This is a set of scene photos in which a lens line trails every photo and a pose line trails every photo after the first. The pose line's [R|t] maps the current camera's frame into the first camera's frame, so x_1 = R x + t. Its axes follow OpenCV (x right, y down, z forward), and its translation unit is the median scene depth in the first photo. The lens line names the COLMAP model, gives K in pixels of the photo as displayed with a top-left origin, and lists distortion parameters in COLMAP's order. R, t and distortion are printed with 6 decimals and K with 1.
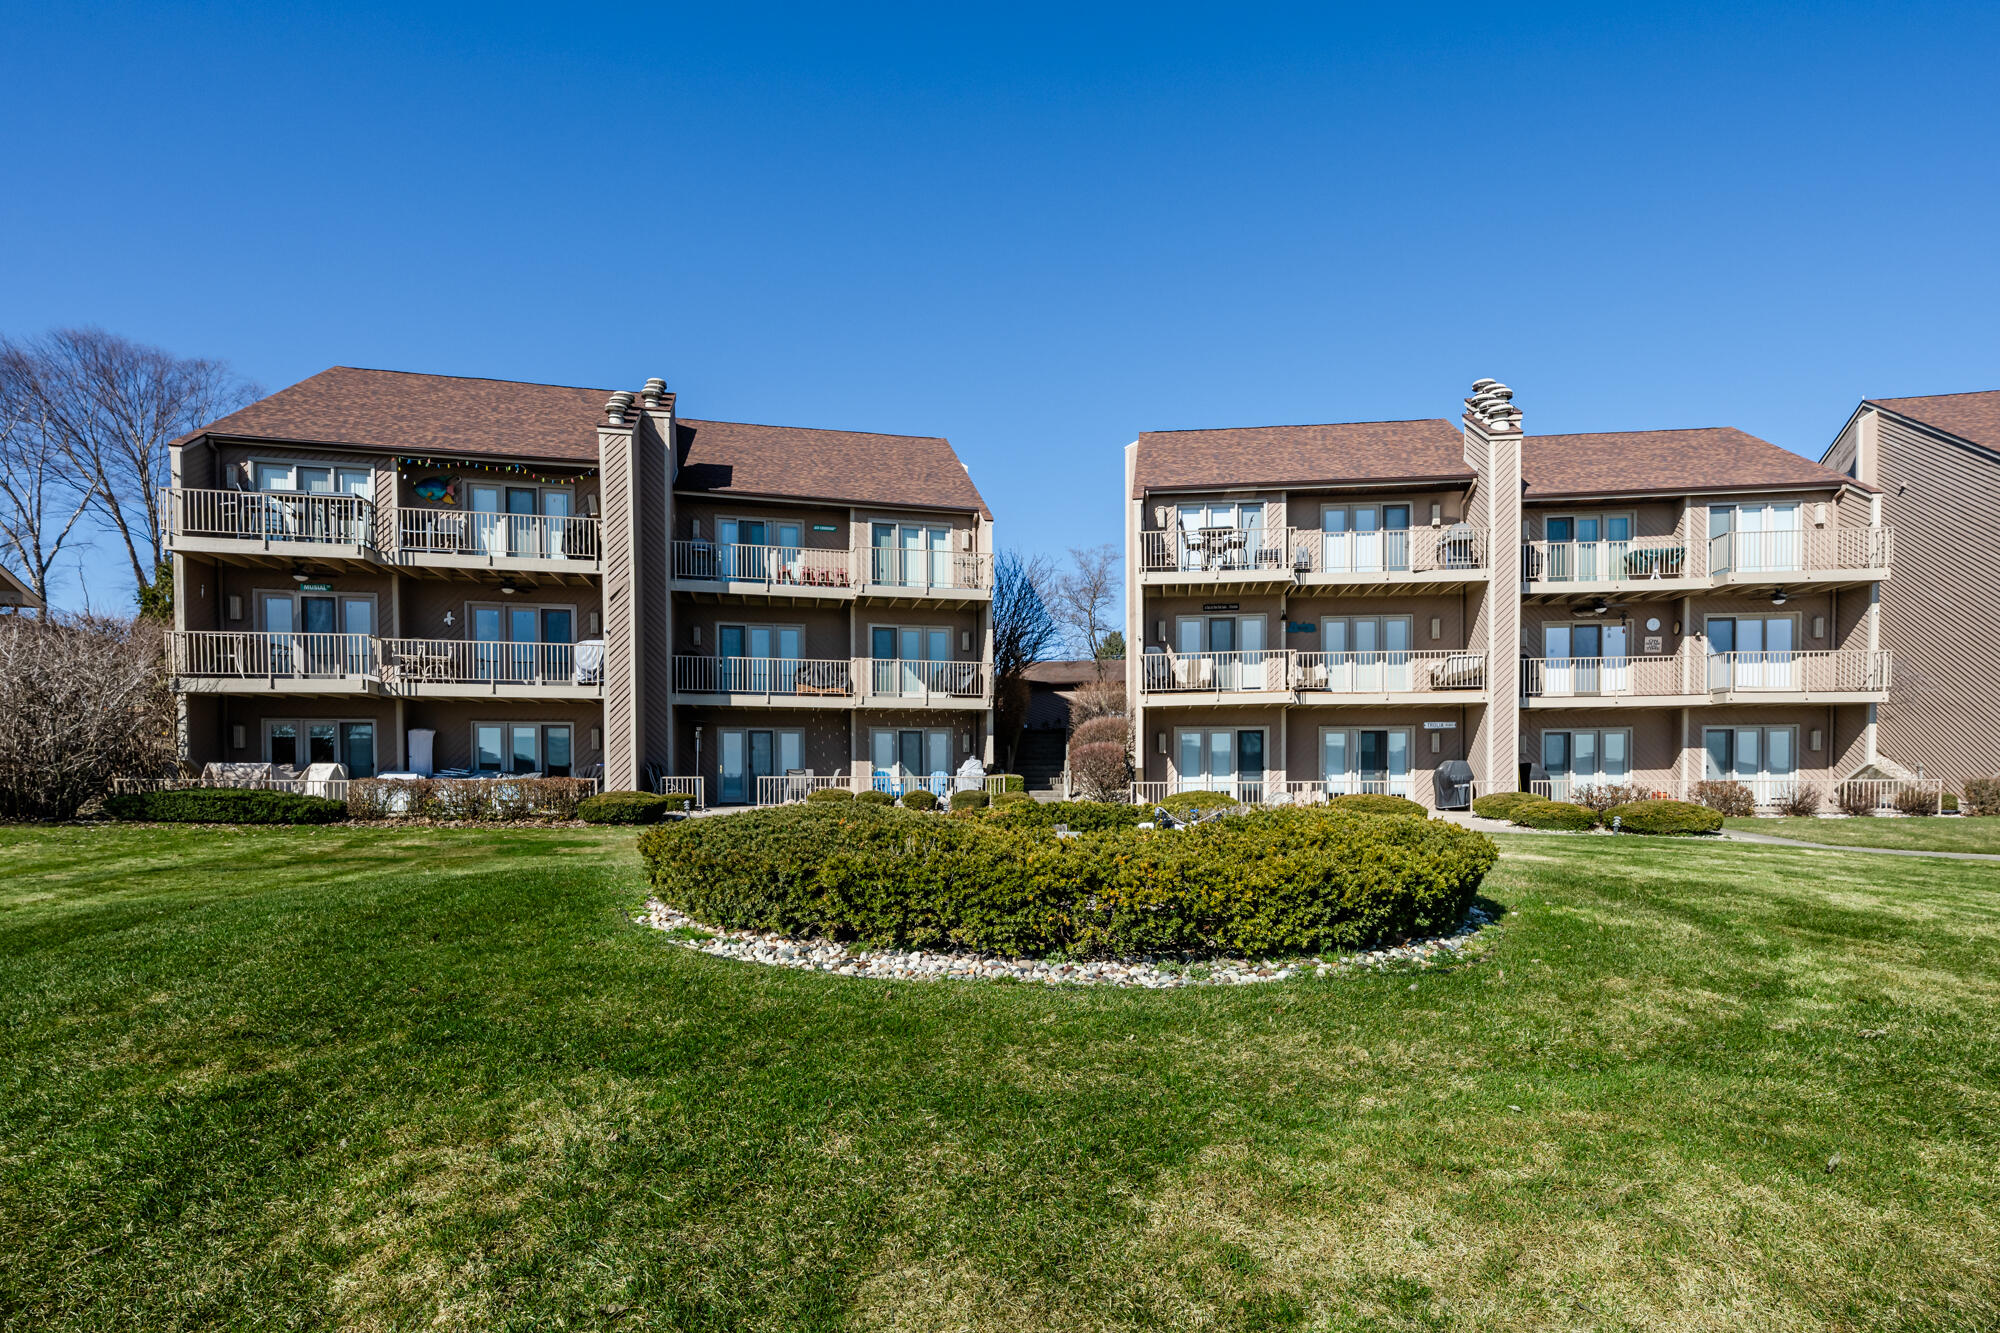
lens RADIAL K [[899.9, 0, 999.7], [0, 899.9, 763.0], [0, 0, 1]] dist [-0.025118, -0.000018]
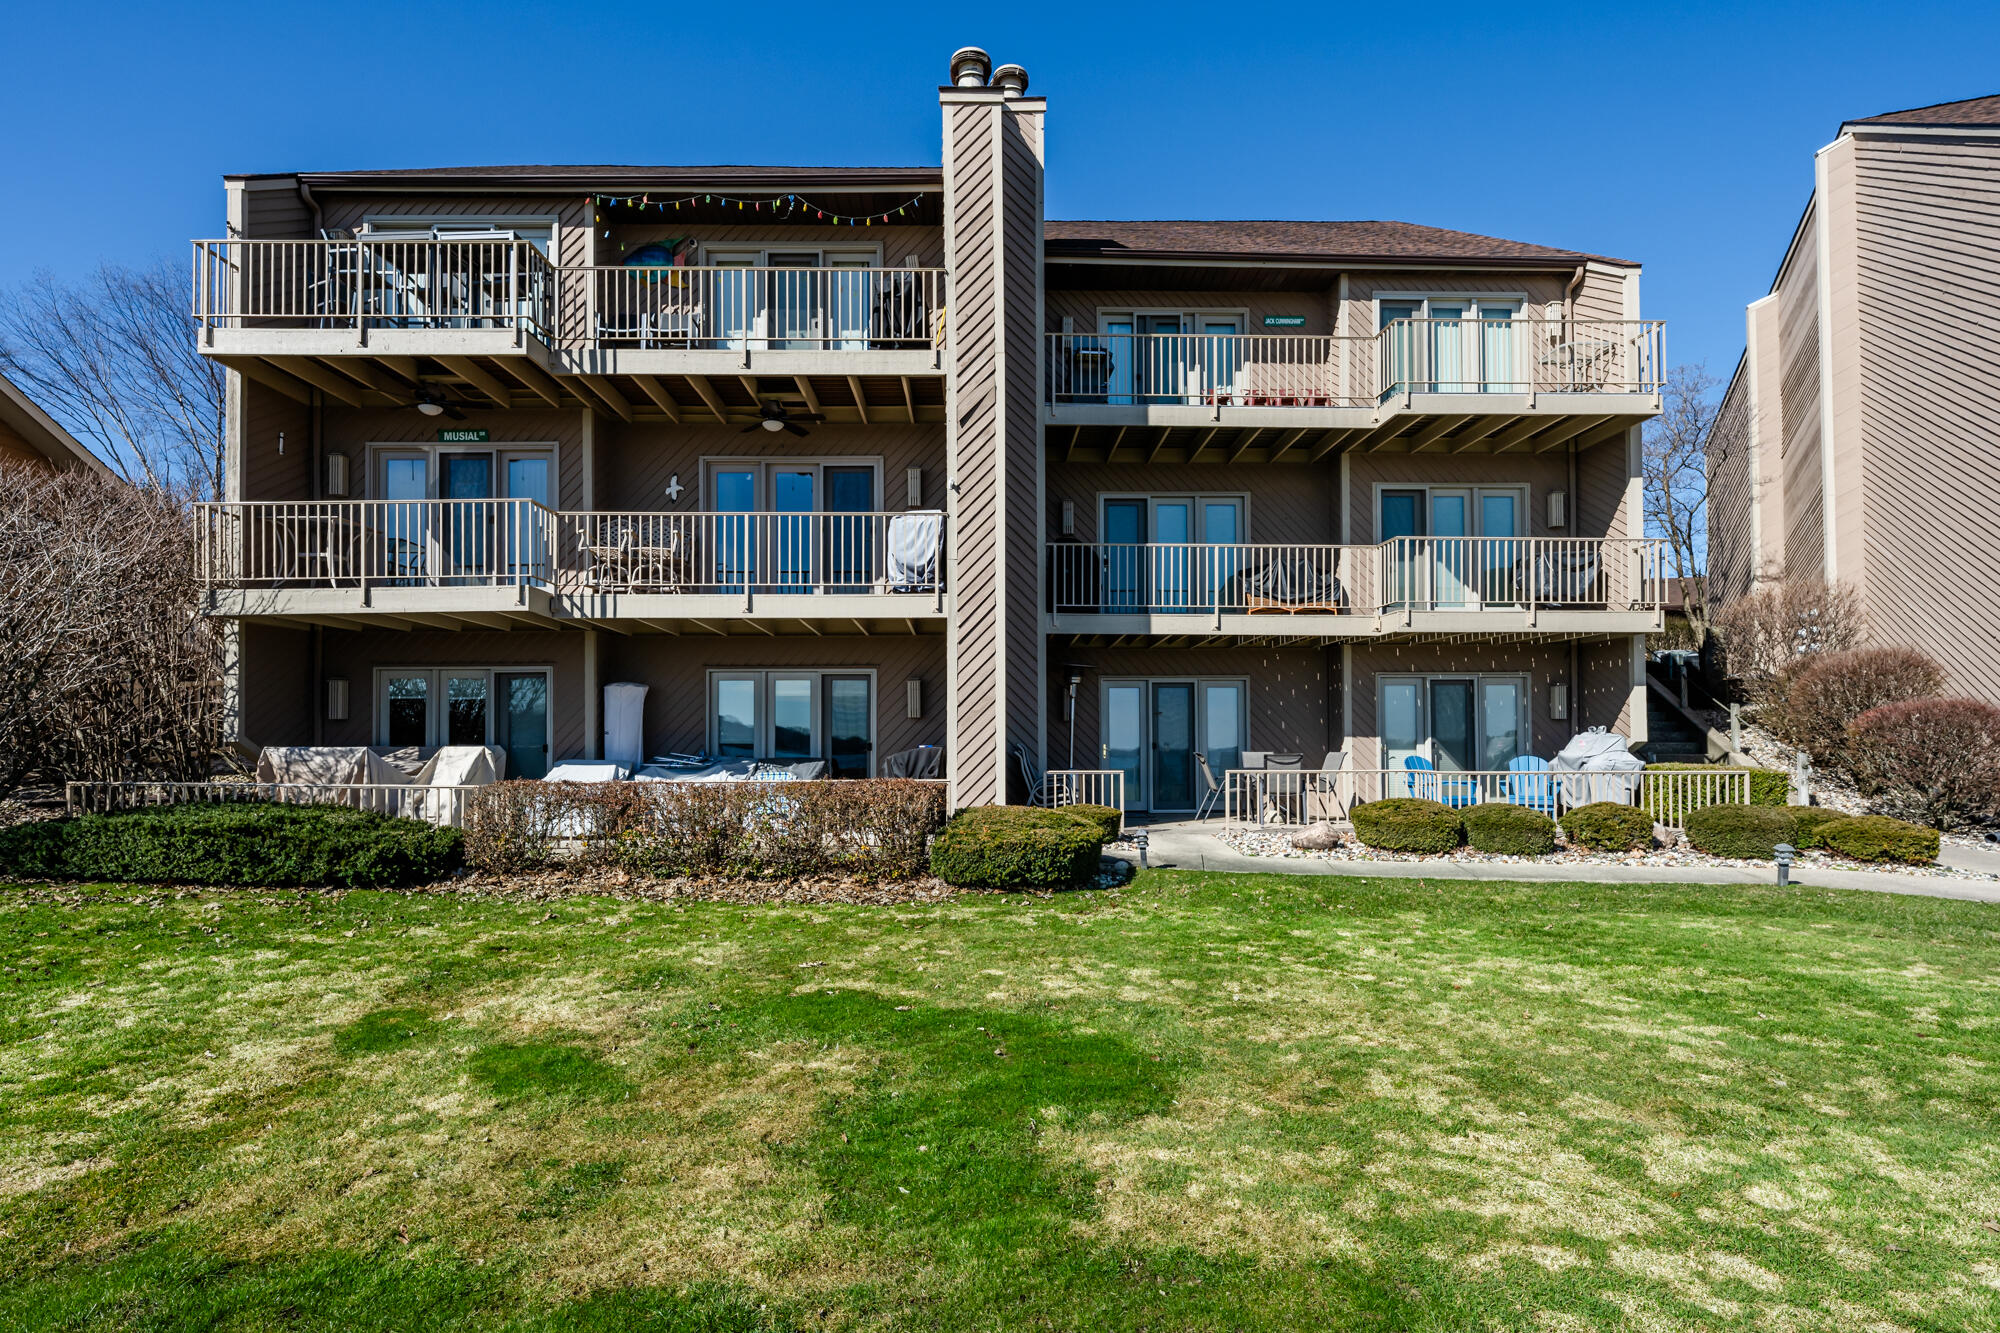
lens RADIAL K [[1001.0, 0, 1000.0], [0, 1001.0, 666.5], [0, 0, 1]] dist [-0.031887, -0.000082]
pose [[0.971011, -0.019973, -0.238197, -0.280578], [0.004461, 0.997844, -0.065483, -0.007071], [0.238991, 0.062522, 0.969007, 0.462763]]
